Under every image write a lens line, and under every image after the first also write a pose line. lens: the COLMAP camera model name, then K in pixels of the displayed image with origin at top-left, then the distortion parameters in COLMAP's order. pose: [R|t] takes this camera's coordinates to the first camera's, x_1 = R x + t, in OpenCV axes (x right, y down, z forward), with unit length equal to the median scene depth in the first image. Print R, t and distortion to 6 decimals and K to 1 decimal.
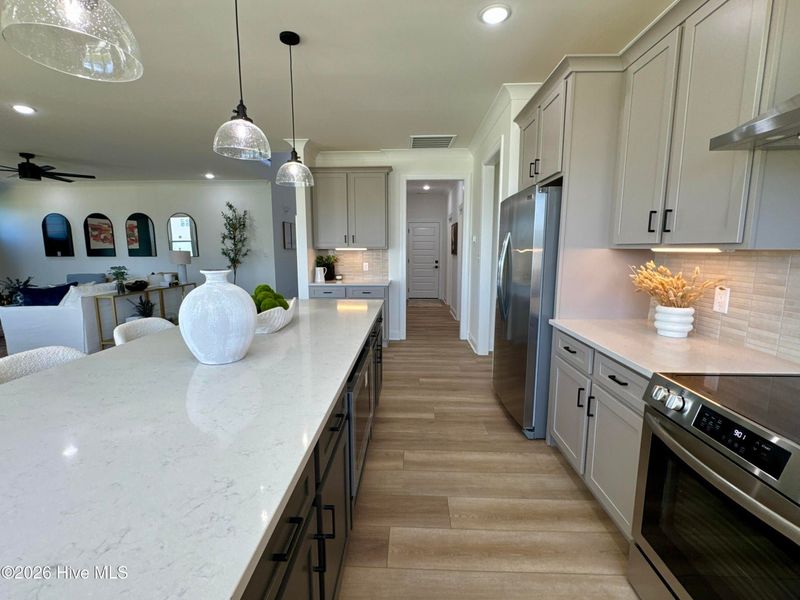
lens RADIAL K [[362.9, 0, 398.3], [0, 362.9, 299.6], [0, 0, 1]] dist [0.000414, 0.000628]
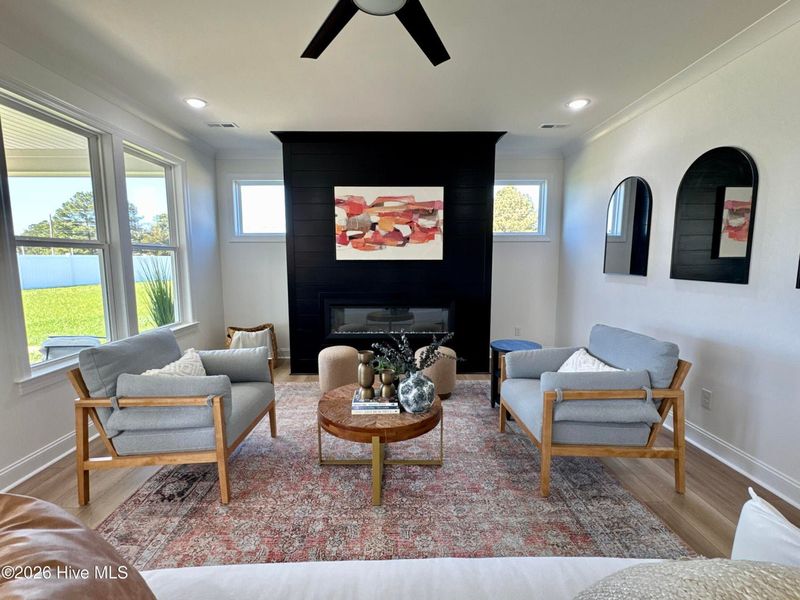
lens RADIAL K [[362.9, 0, 398.6], [0, 362.9, 302.6], [0, 0, 1]] dist [0.000414, 0.000628]
pose [[0.048295, 0.125808, -0.990878, -0.531115], [-0.138540, 0.983291, 0.118092, -0.107265], [0.989179, 0.131573, 0.064918, 0.753165]]
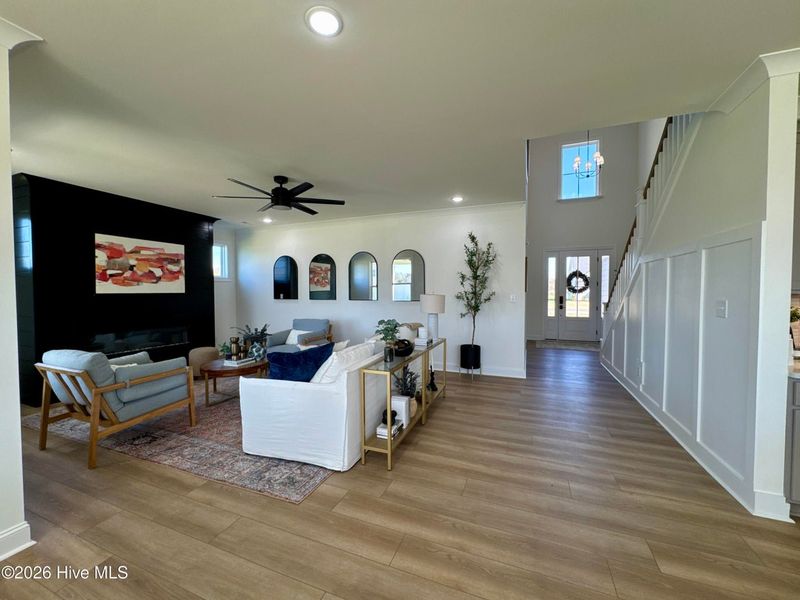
lens RADIAL K [[316.4, 0, 401.2], [0, 316.4, 300.6], [0, 0, 1]] dist [-0.001122, -0.000067]
pose [[0.942087, 0.010752, -0.335195, -0.377523], [-0.047218, 0.993782, -0.100831, -0.047002], [0.332027, 0.110819, 0.936738, 0.325696]]
